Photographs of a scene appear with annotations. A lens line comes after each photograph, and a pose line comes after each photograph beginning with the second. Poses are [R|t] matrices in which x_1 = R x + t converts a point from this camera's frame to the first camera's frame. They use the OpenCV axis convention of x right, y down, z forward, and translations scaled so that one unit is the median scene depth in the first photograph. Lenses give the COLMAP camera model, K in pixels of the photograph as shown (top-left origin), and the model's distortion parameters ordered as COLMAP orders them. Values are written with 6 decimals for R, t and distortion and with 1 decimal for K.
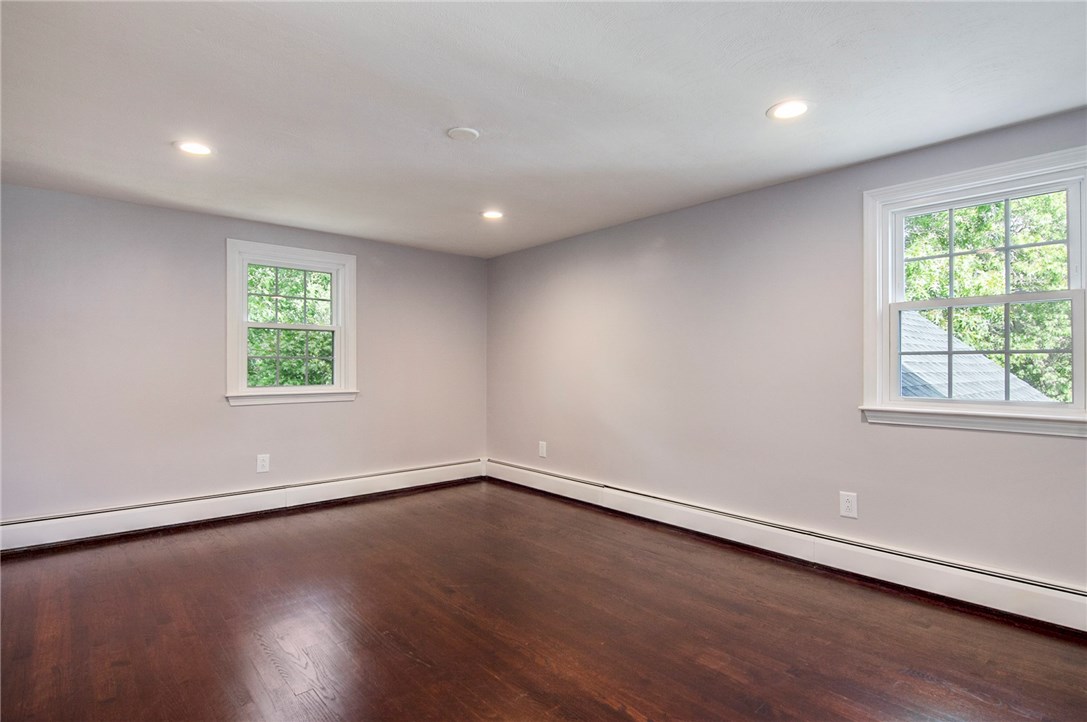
lens RADIAL K [[539.6, 0, 544.6], [0, 539.6, 363.3], [0, 0, 1]] dist [-0.000531, -0.010251]
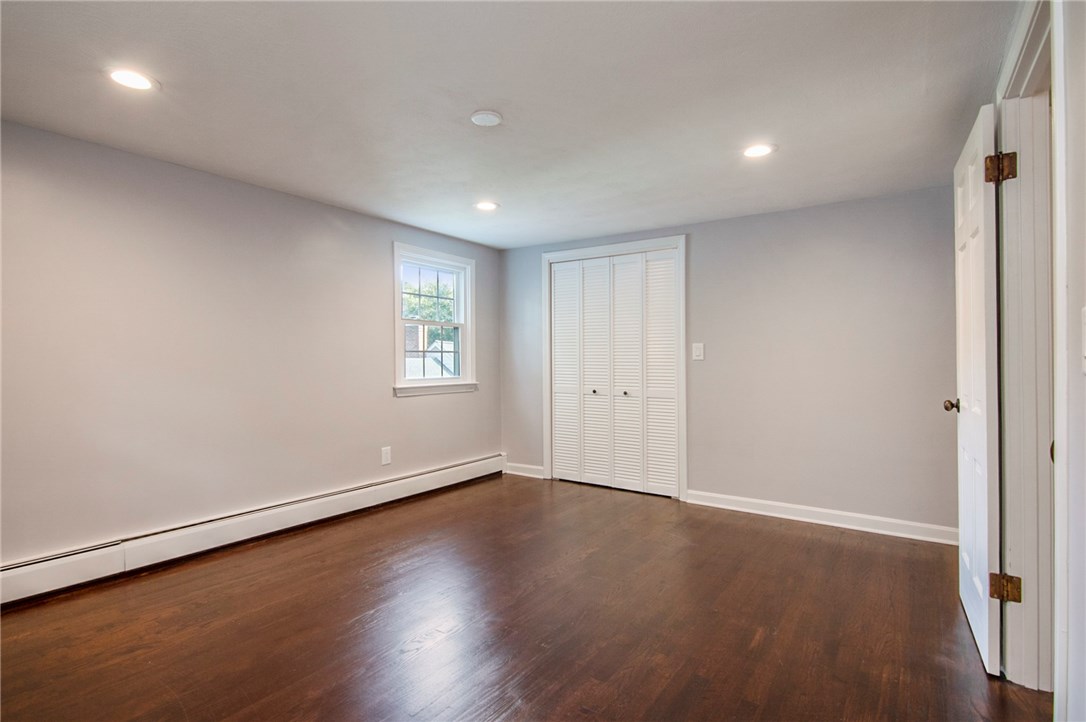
lens RADIAL K [[539.1, 0, 547.0], [0, 539.1, 357.5], [0, 0, 1]] dist [-0.000531, -0.010251]
pose [[-0.224304, -0.015223, 0.974400, -0.828084], [-0.014896, 0.999815, 0.012191, -0.020428], [-0.974405, -0.011780, -0.224489, 0.810507]]
